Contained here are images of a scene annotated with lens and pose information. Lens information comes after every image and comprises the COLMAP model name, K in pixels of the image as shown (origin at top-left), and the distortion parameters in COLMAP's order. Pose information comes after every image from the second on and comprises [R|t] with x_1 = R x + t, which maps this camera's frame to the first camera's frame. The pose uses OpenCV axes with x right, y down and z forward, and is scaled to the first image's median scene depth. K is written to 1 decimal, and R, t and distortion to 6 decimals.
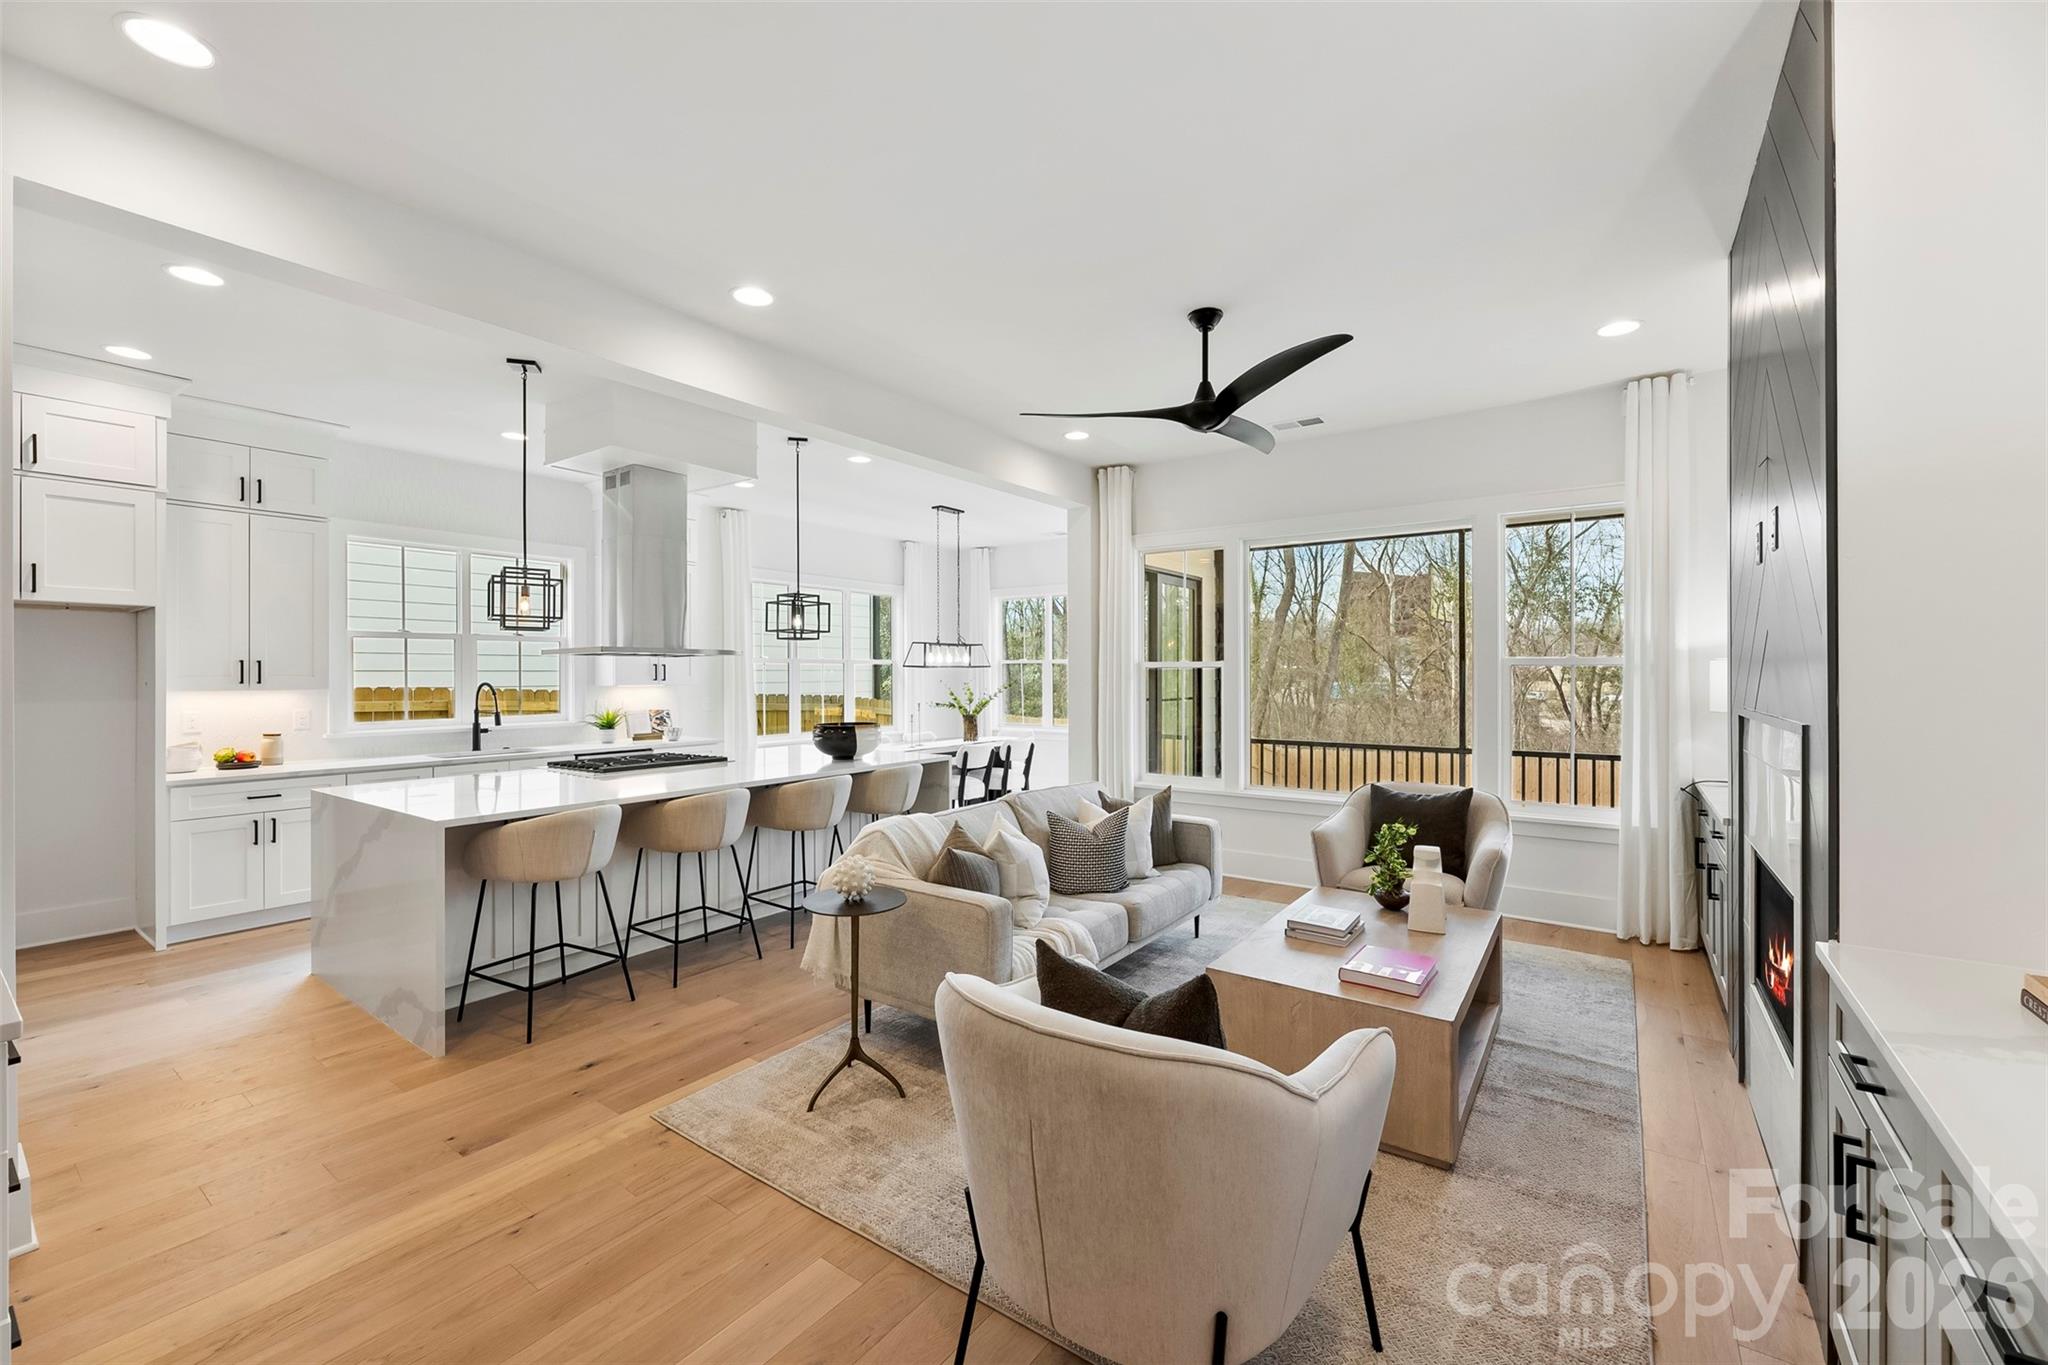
lens RADIAL K [[800.3, 0, 1028.7], [0, 800.3, 678.3], [0, 0, 1]] dist [0.001134, -0.000286]
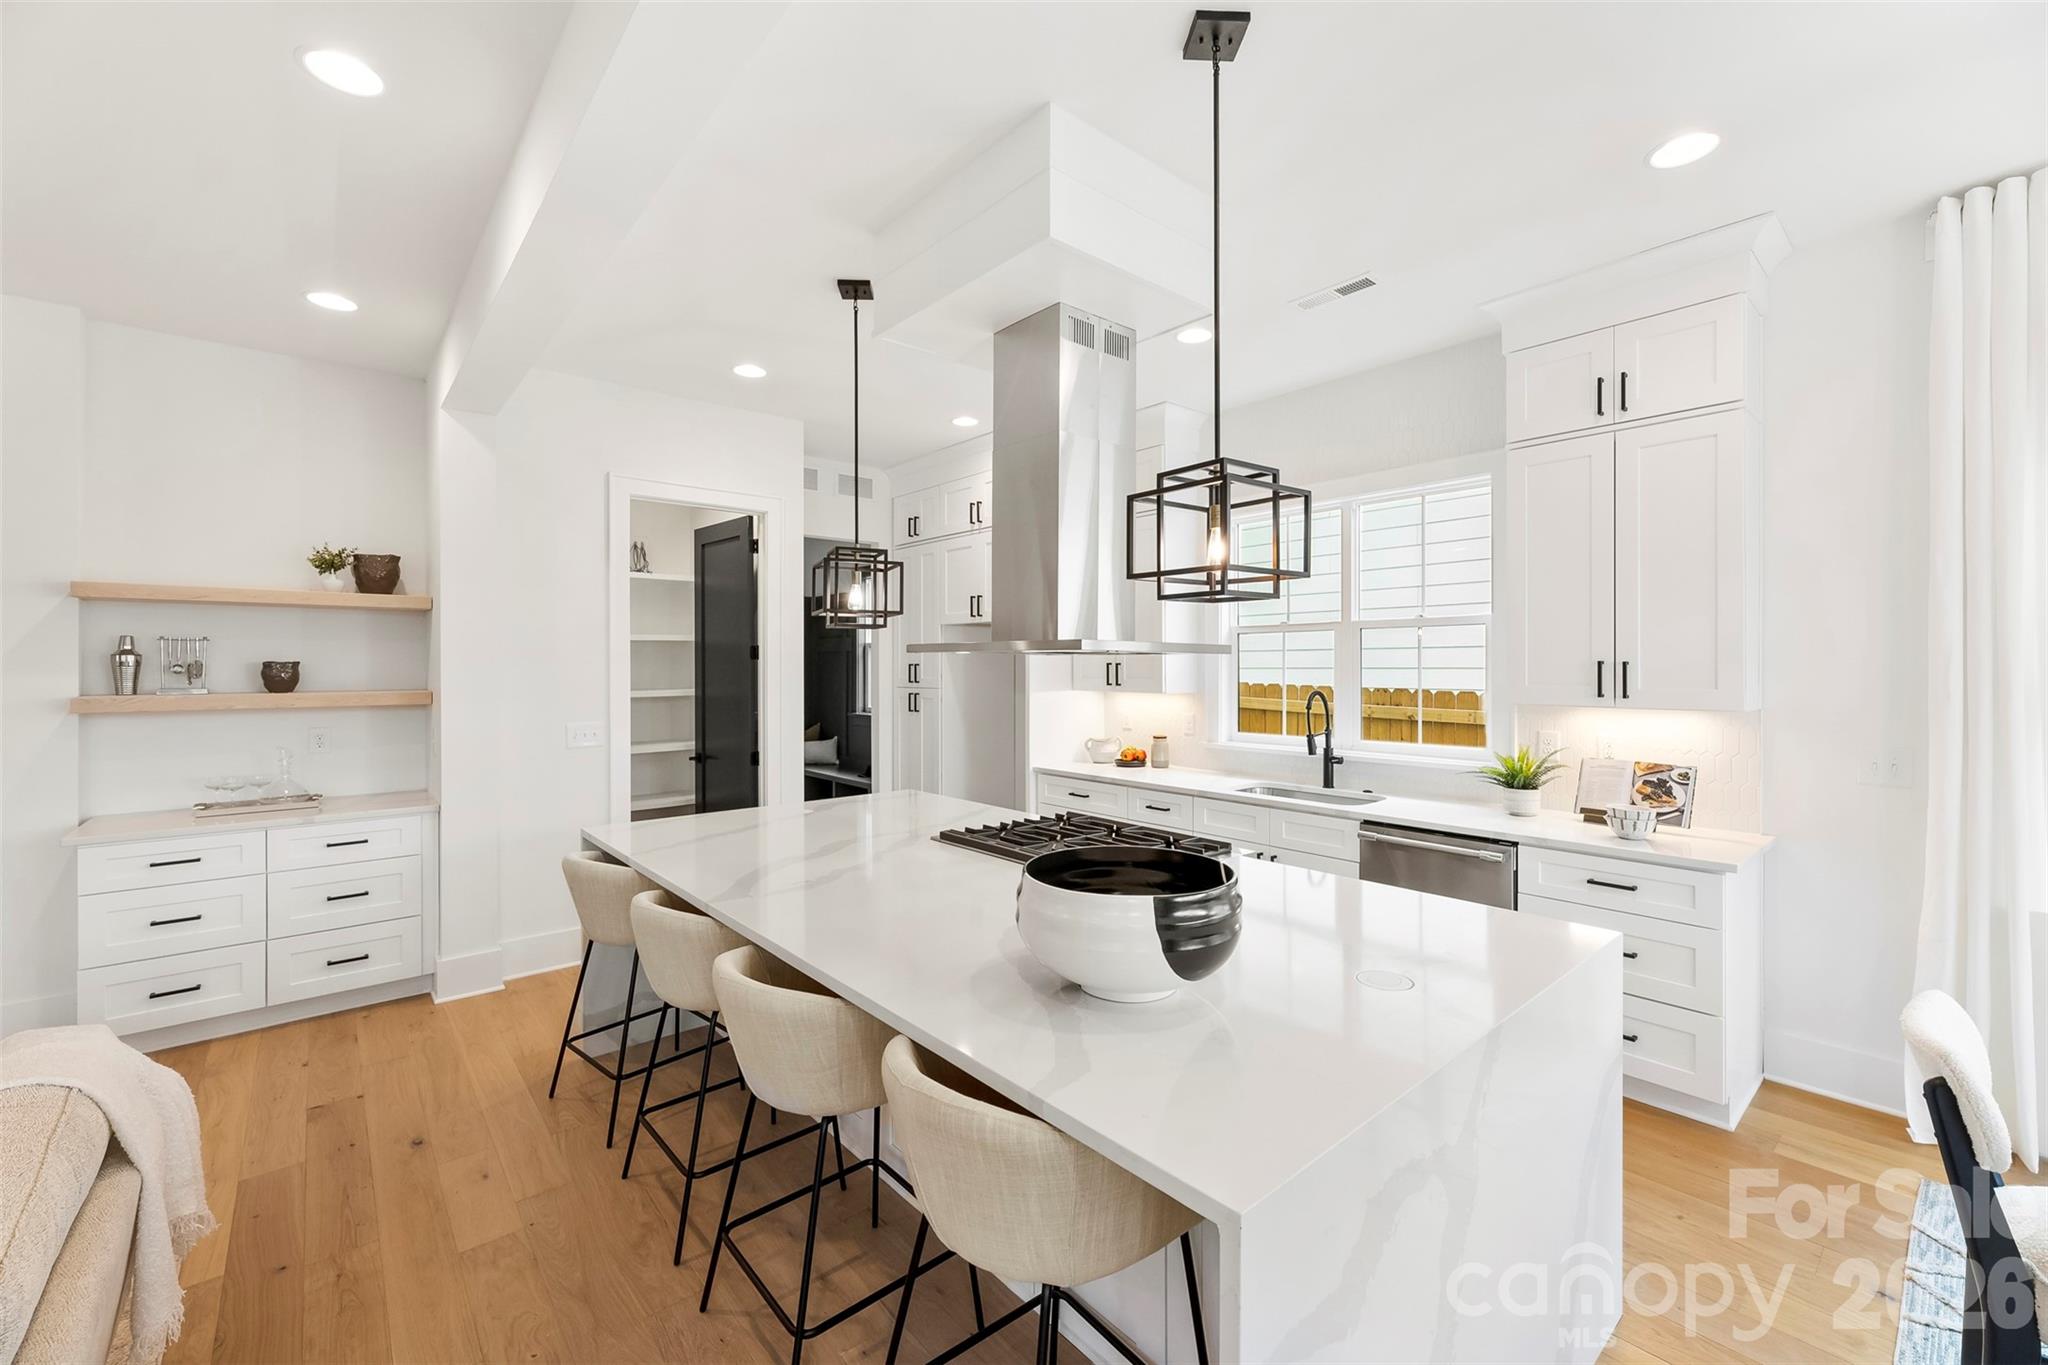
lens RADIAL K [[825.0, 0, 1017.2], [0, 825.0, 667.4], [0, 0, 1]] dist [0.000402, -0.000374]
pose [[-0.230084, 0.007988, -0.973138, 0.076631], [-0.002338, 0.999959, 0.008761, -0.021943], [0.973168, 0.004291, -0.230056, 1.009636]]
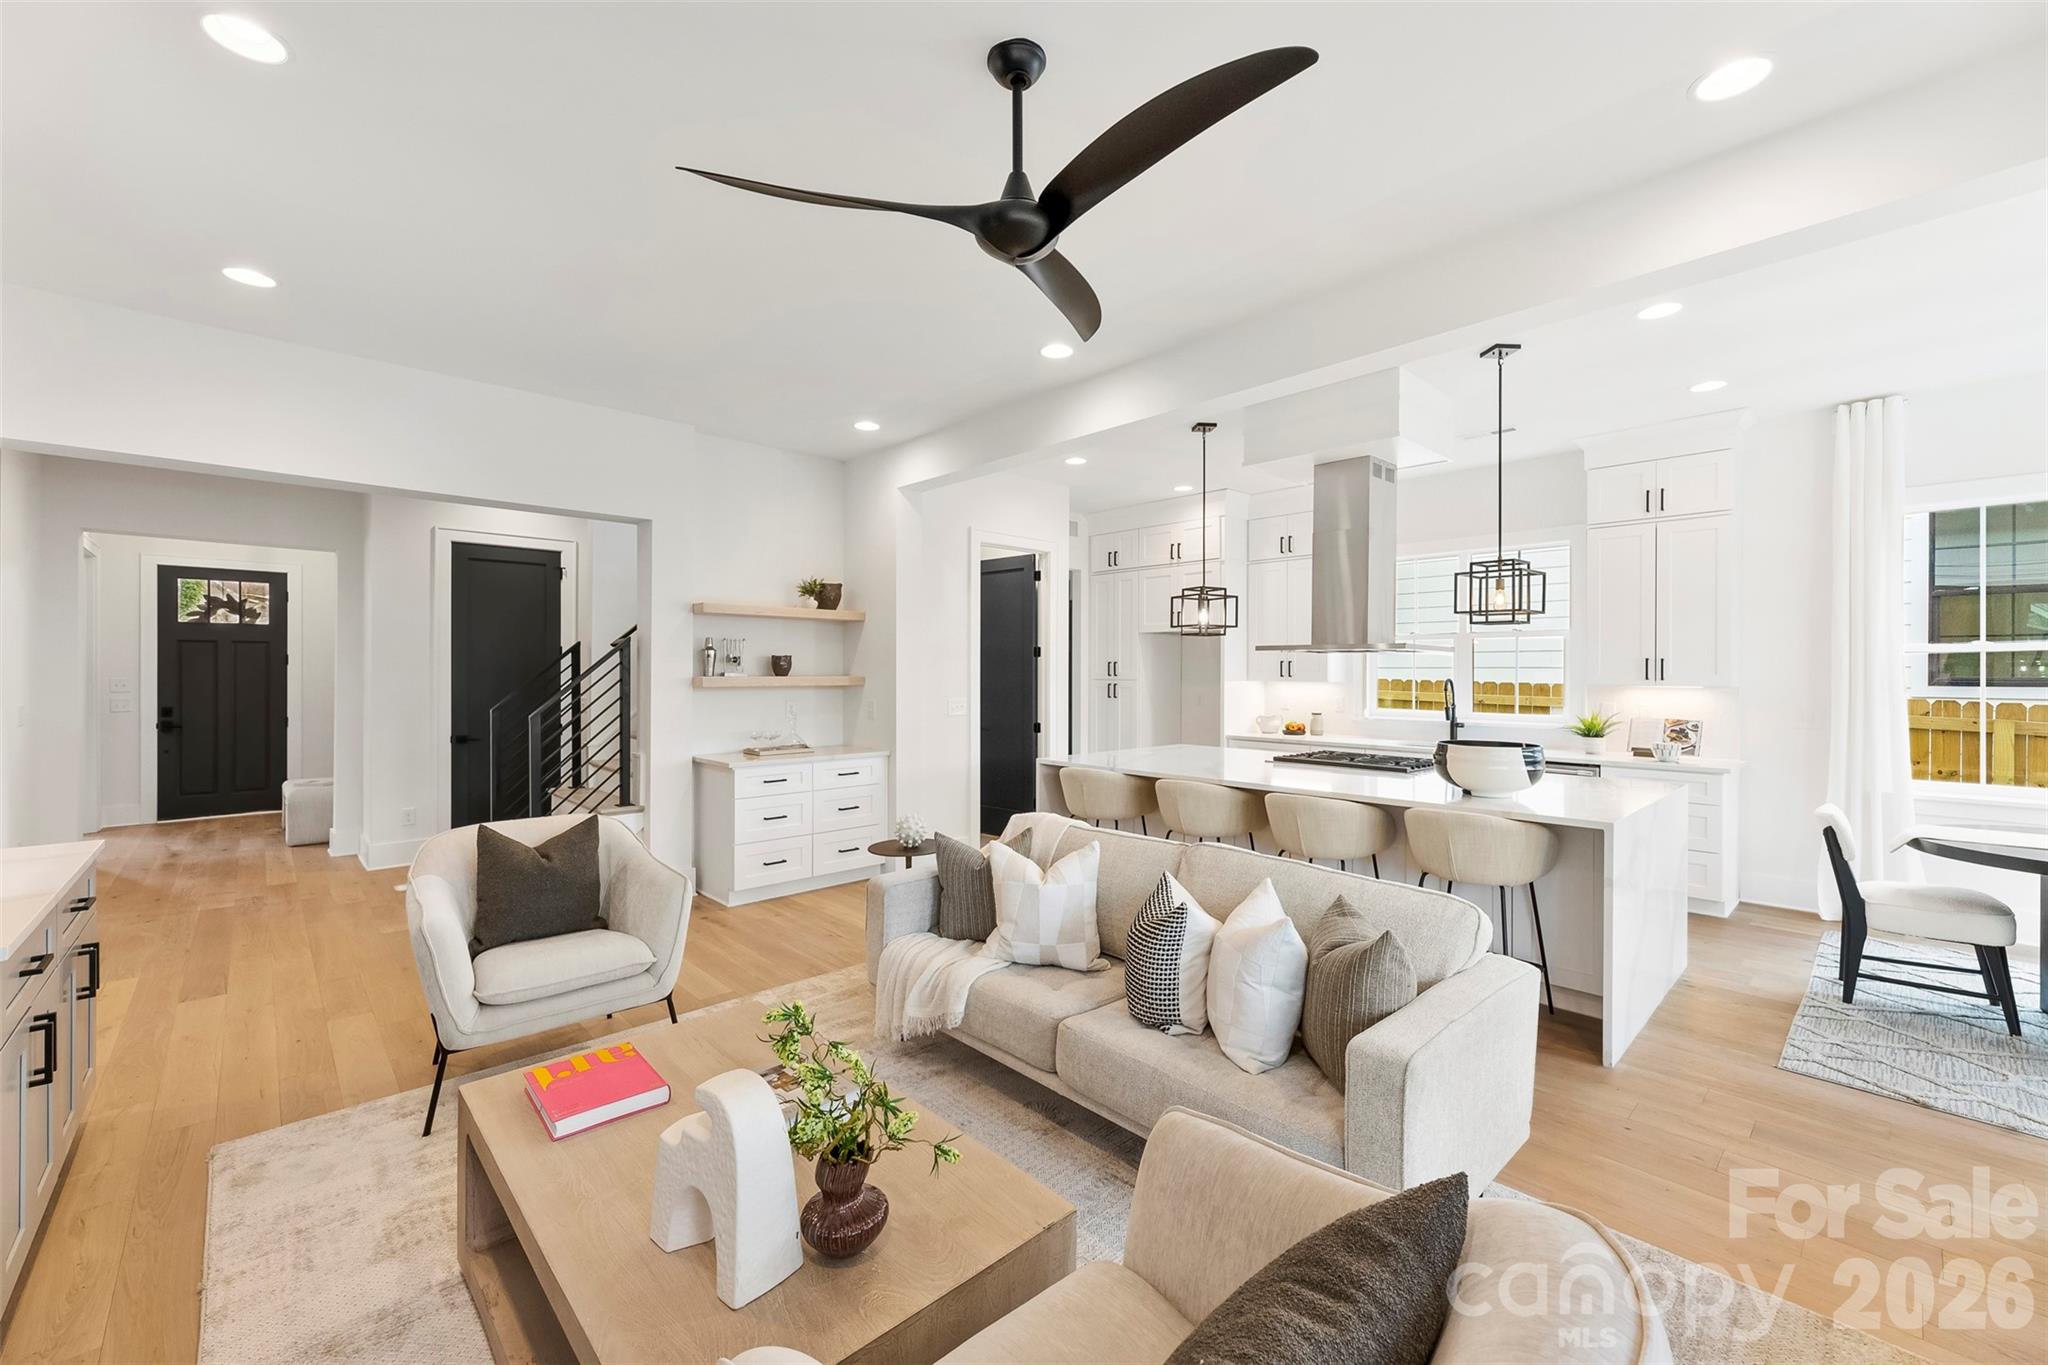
lens RADIAL K [[828.6, 0, 1014.3], [0, 828.6, 674.1], [0, 0, 1]] dist [0.000471, -0.000046]
pose [[-0.184268, 0.008232, -0.982842, 0.532858], [-0.007397, 0.999925, 0.009762, -0.007331], [0.982848, 0.009069, -0.184193, 0.711725]]
